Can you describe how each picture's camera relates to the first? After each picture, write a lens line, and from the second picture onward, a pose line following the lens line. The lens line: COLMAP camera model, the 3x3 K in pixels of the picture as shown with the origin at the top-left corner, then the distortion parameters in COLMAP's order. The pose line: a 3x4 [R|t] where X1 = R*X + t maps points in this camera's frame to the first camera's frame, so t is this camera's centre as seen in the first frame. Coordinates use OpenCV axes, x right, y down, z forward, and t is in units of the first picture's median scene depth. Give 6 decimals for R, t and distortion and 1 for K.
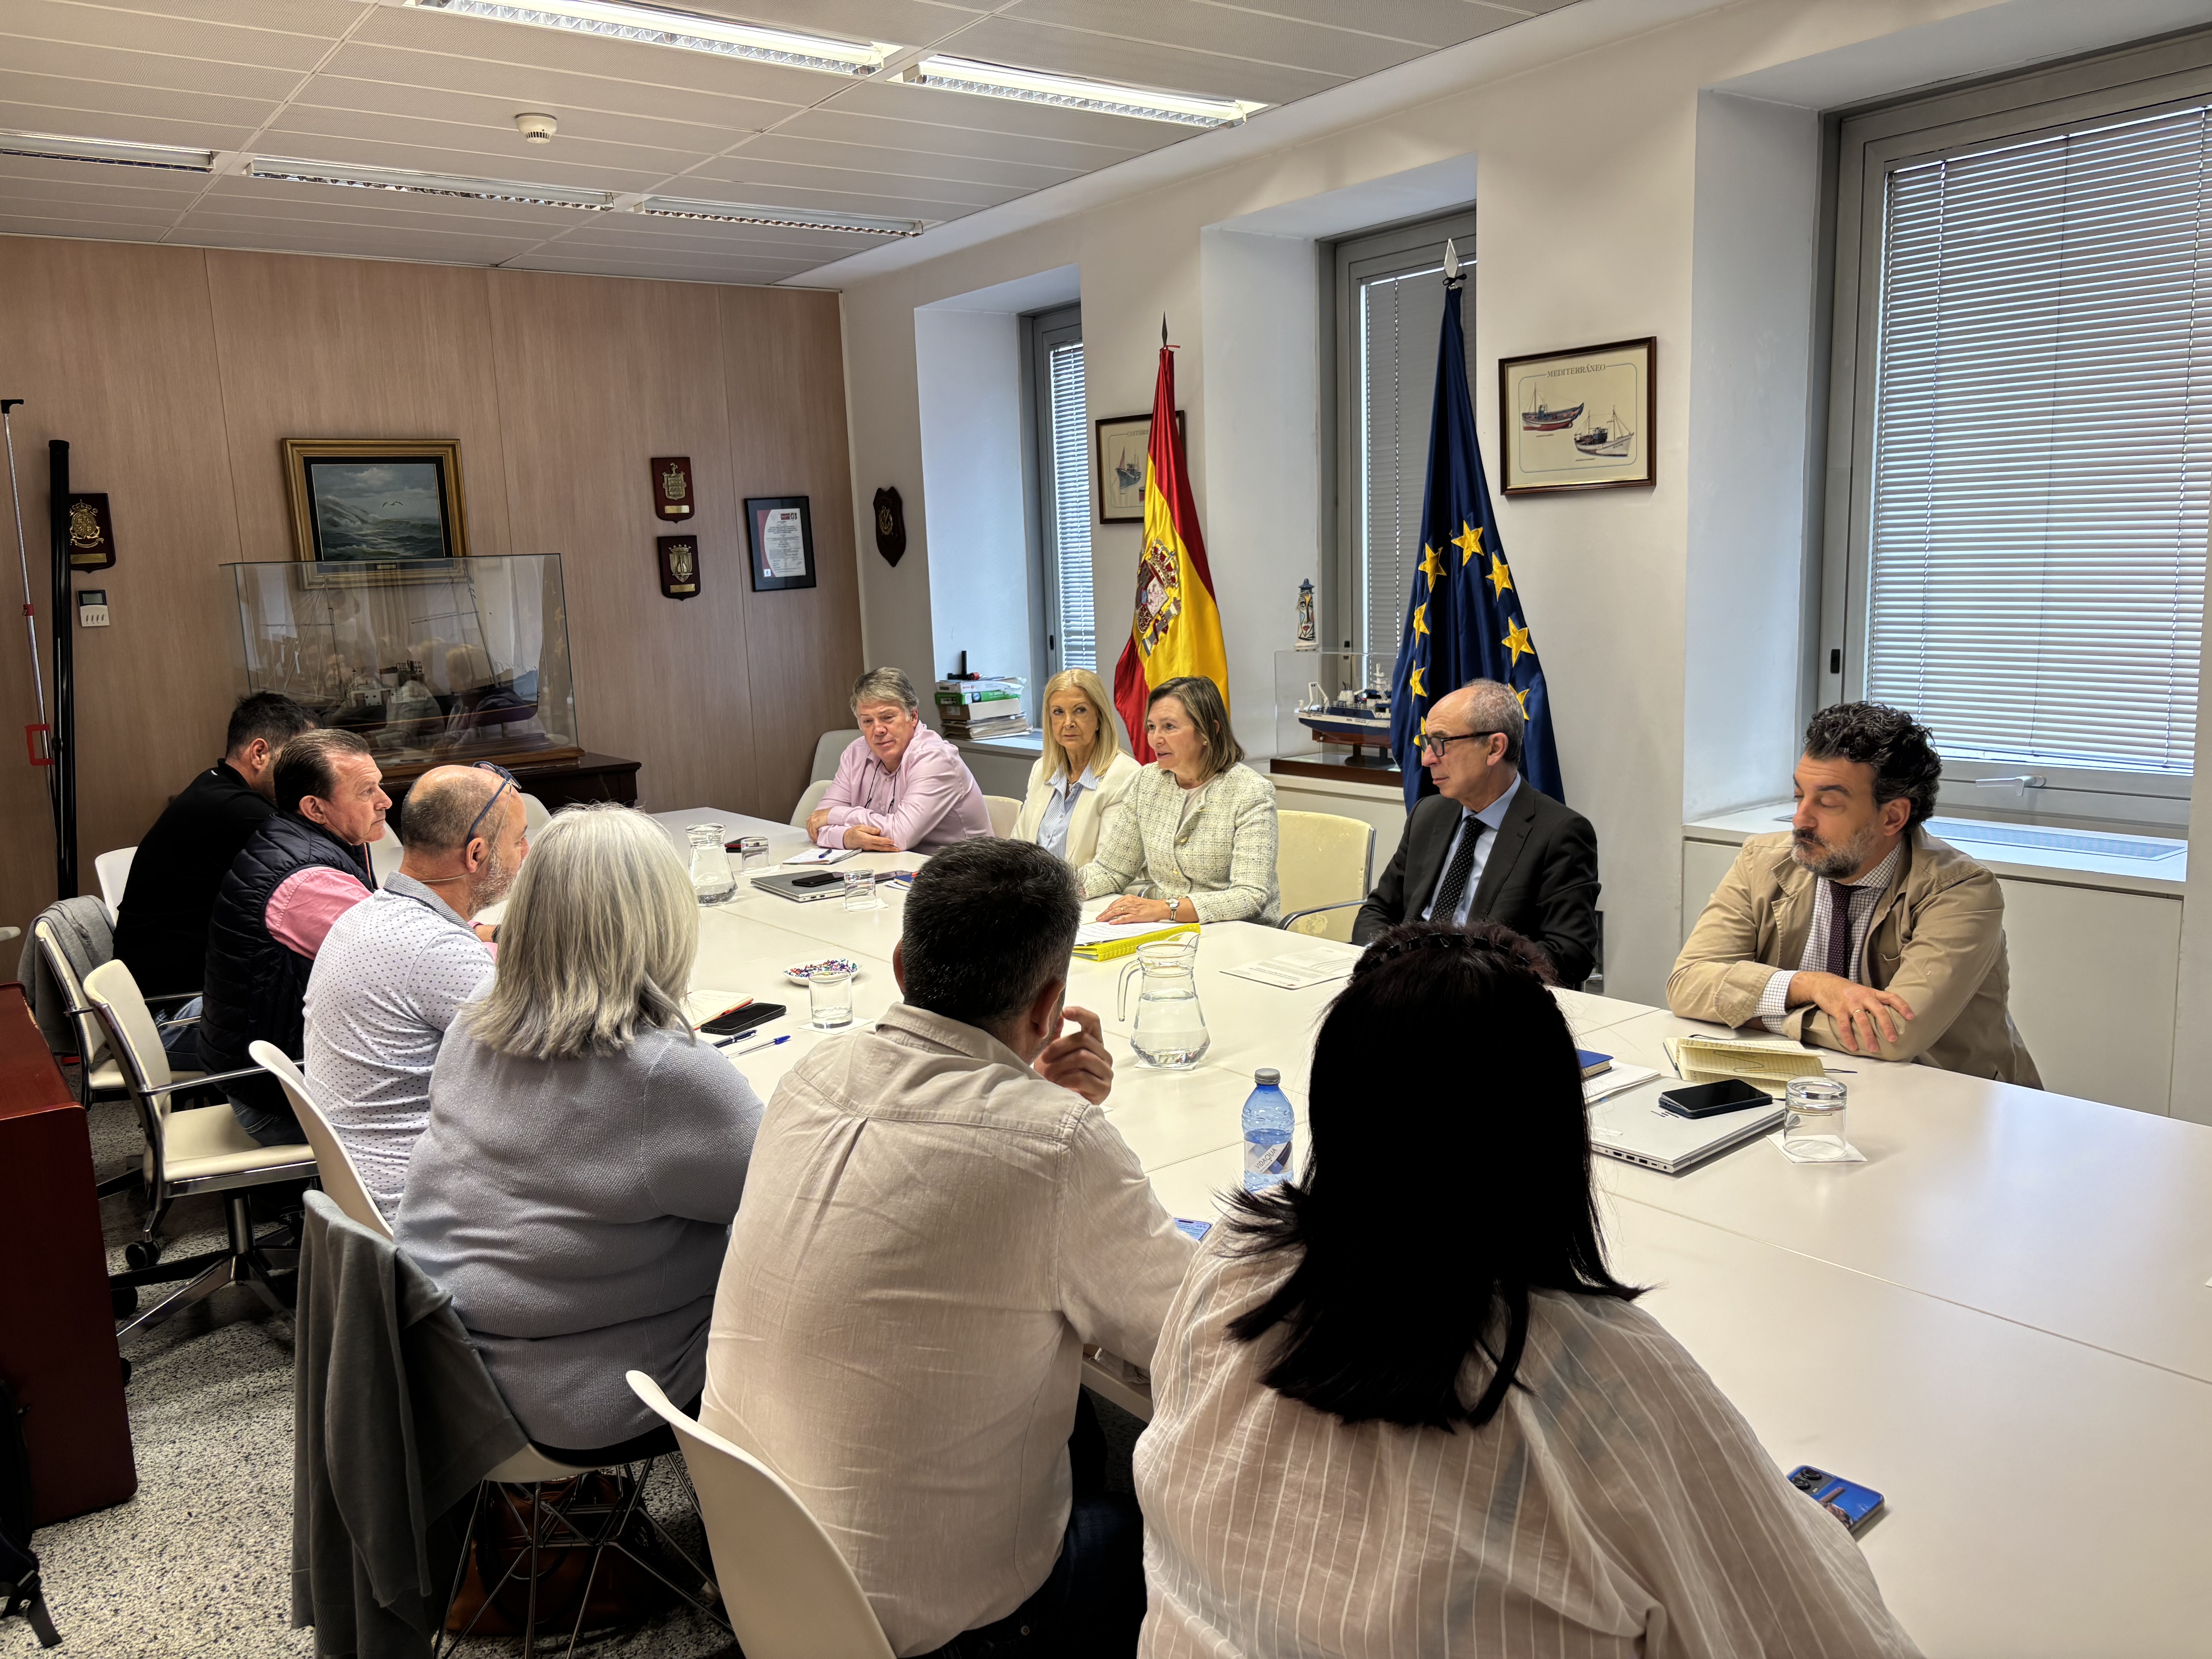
lens RADIAL K [[1676.5, 0, 1102.4], [0, 1676.5, 869.7], [0, 0, 1]] dist [0.002861, 0.002075]
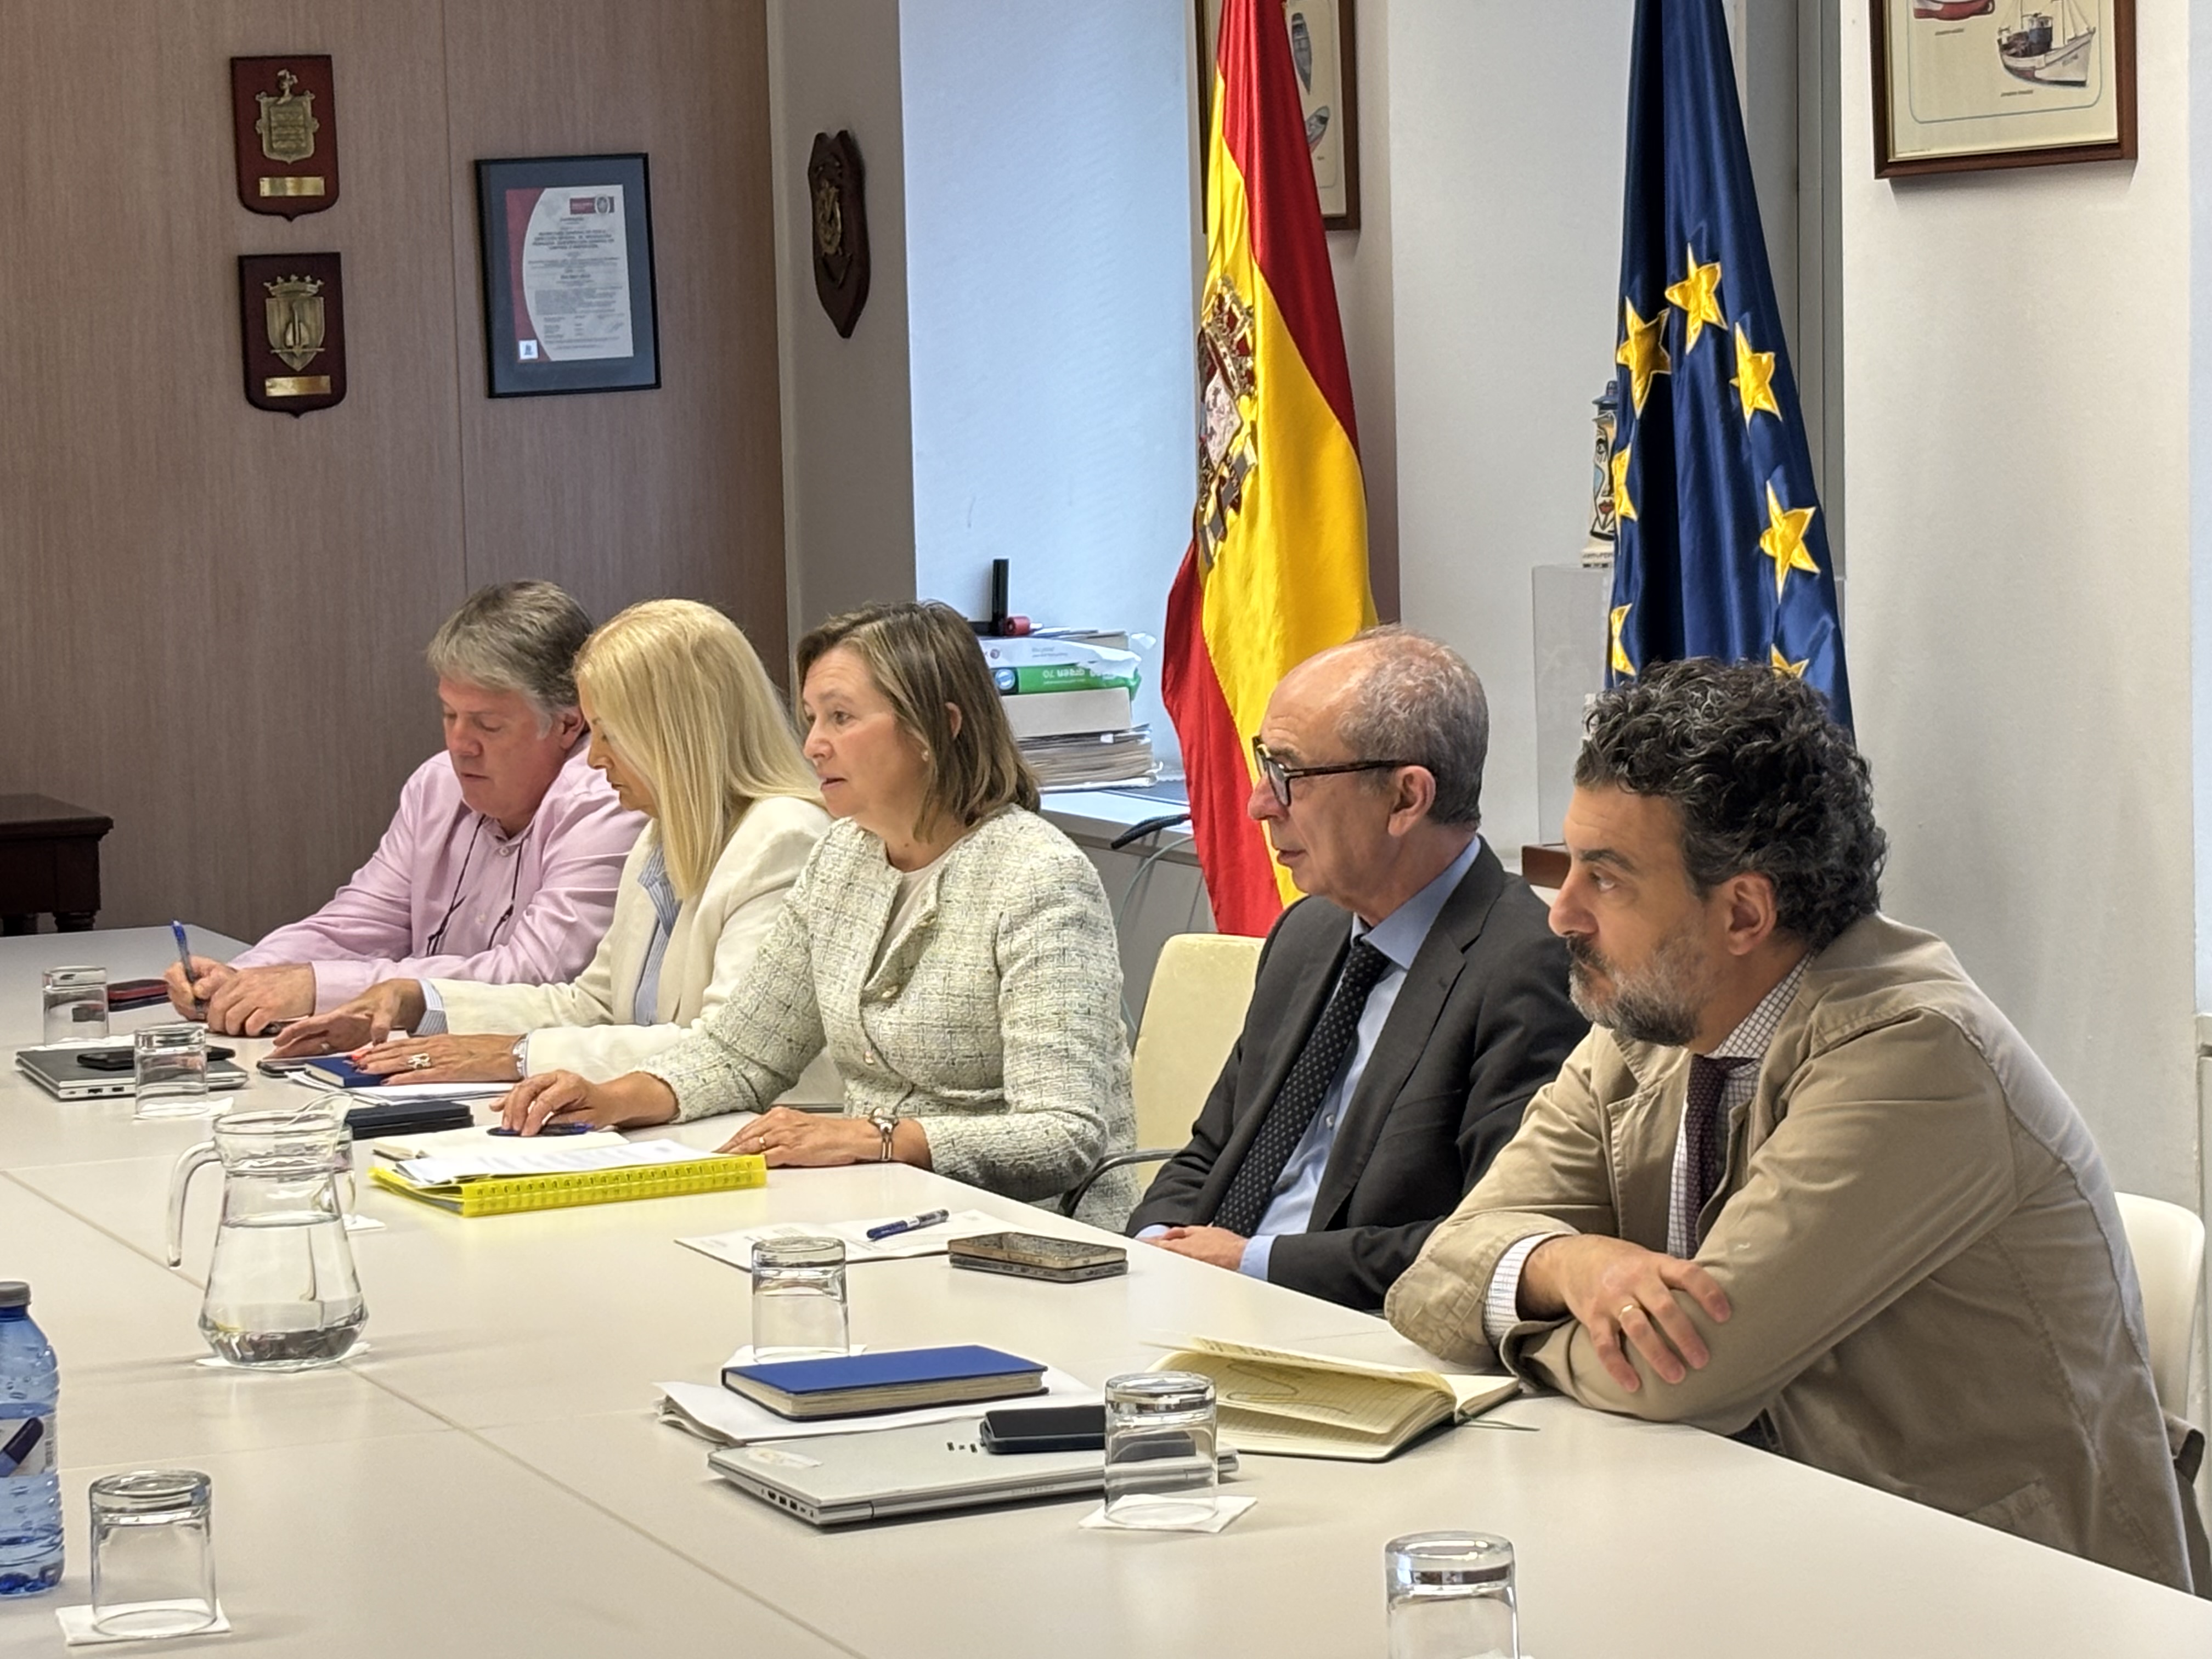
lens RADIAL K [[5636.6, 0, 1106.0], [0, 5636.6, 829.5], [0, 0, 1]] dist [-0.598382, 11.266186]
pose [[0.967368, 0.033748, -0.251119, 0.348407], [-0.056198, 0.994983, -0.082770, 0.042795], [0.247066, 0.094181, 0.964411, -0.266229]]
